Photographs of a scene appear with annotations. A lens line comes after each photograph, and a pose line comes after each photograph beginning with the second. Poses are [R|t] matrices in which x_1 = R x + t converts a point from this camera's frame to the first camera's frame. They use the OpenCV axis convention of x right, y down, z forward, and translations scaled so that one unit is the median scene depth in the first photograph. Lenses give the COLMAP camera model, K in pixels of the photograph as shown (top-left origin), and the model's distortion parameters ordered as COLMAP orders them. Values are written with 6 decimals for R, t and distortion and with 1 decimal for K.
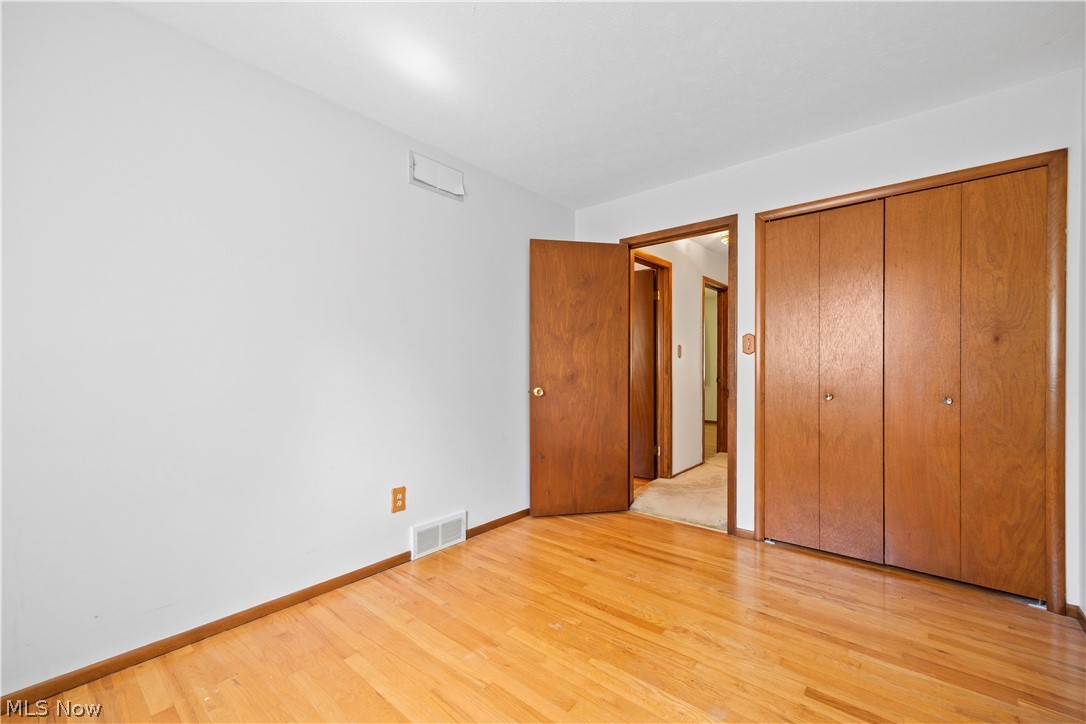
lens RADIAL K [[434.9, 0, 546.0], [0, 434.9, 364.9], [0, 0, 1]] dist [0.003002, -0.000509]
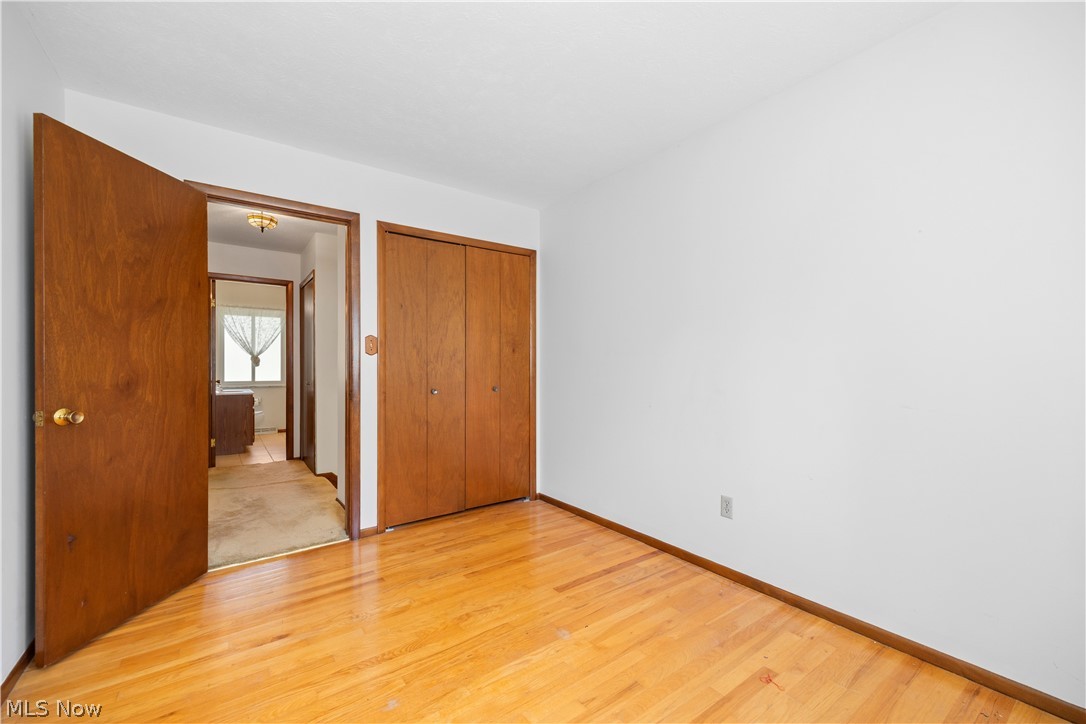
lens RADIAL K [[434.9, 0, 542.4], [0, 434.9, 364.8], [0, 0, 1]] dist [0.003002, -0.000509]
pose [[0.246816, 0.003327, 0.969057, -0.385827], [-0.002724, 0.999993, -0.002740, -0.000173], [-0.969058, -0.001964, 0.246823, 0.322635]]
